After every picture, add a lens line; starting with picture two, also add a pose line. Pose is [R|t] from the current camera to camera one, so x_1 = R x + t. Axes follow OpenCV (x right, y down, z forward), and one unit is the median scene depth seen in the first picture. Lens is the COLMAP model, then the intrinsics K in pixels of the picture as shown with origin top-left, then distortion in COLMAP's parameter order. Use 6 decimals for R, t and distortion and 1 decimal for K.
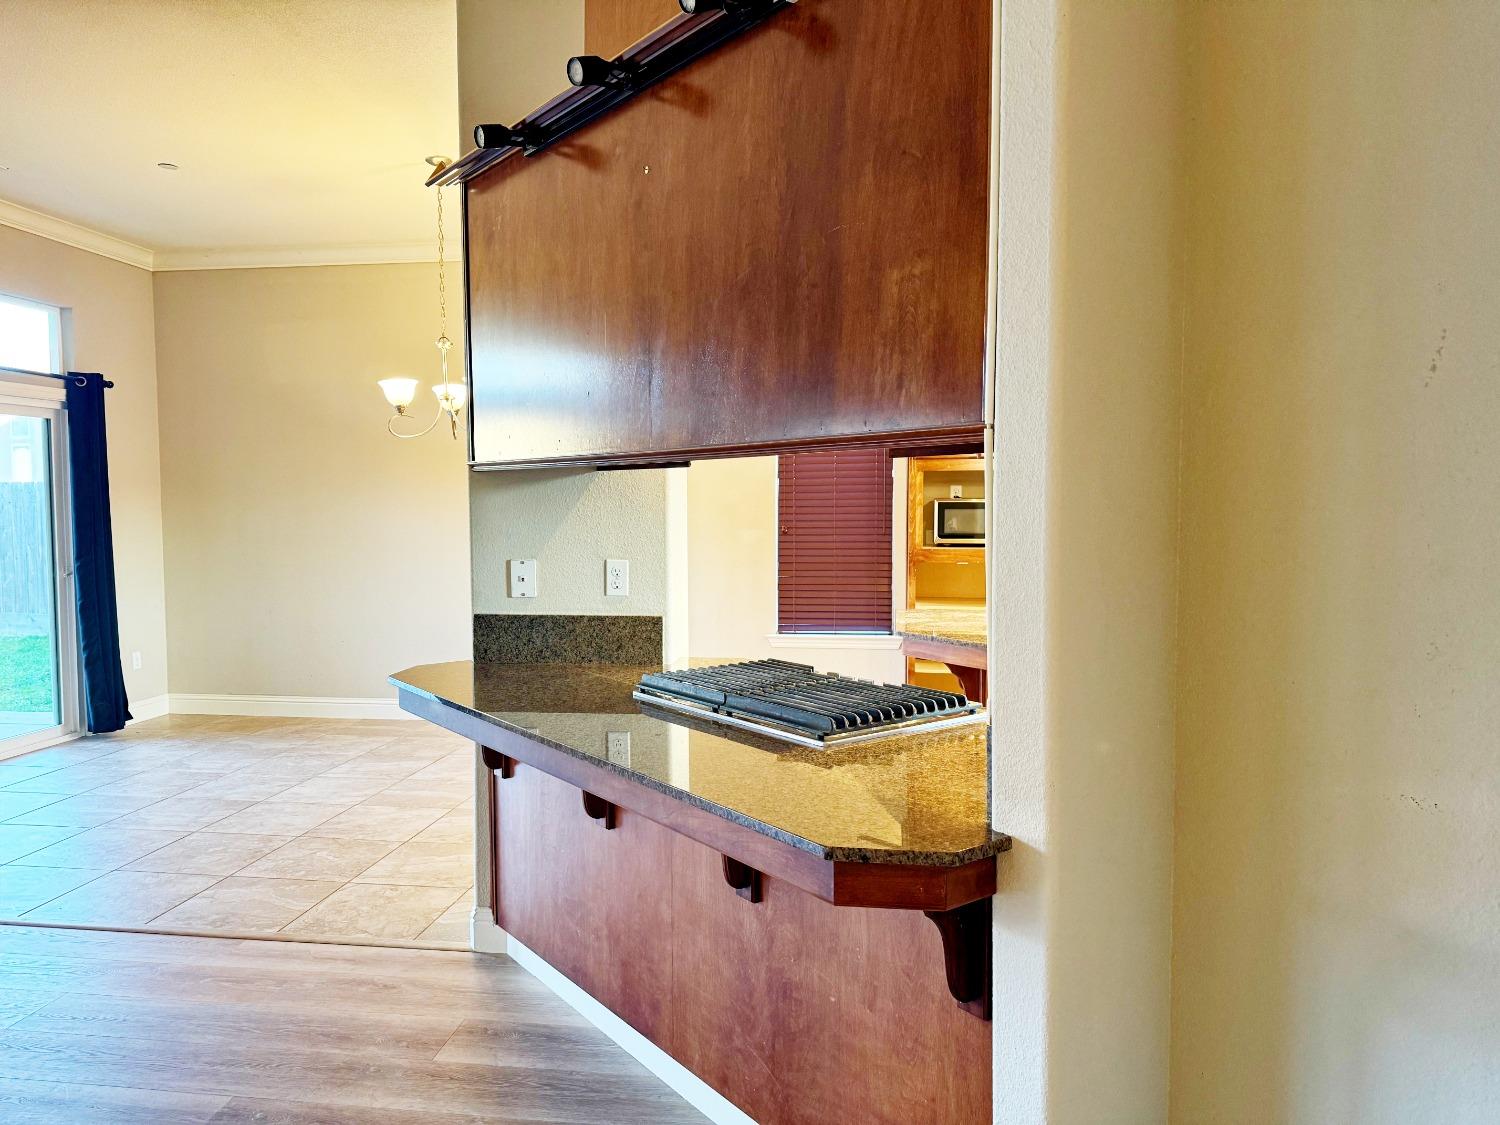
lens RADIAL K [[1022.8, 0, 744.9], [0, 1022.8, 559.8], [0, 0, 1]] dist [0.132597, 0.000087]
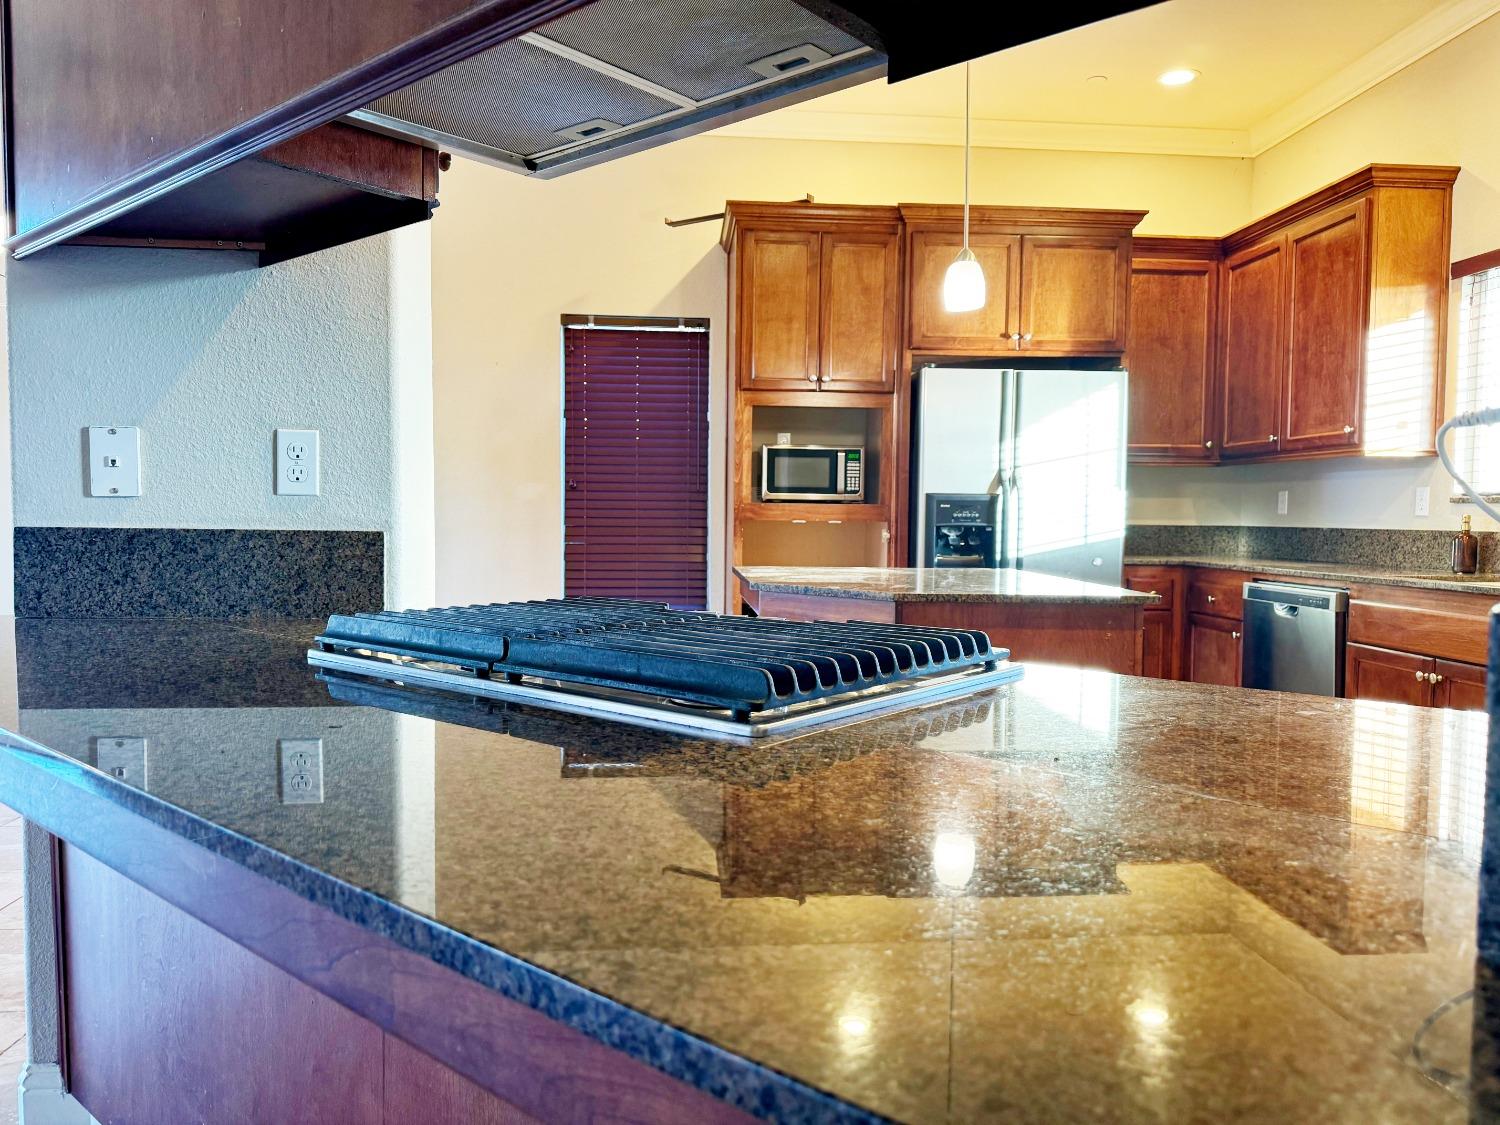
lens RADIAL K [[1047.7, 0, 749.6], [0, 1047.7, 563.5], [0, 0, 1]] dist [0.067241, -0.084918]
pose [[0.975647, 0.001616, 0.219342, -0.011860], [-0.000589, 0.999989, -0.004749, 0.074773], [-0.219347, 0.004504, 0.975637, 0.384719]]
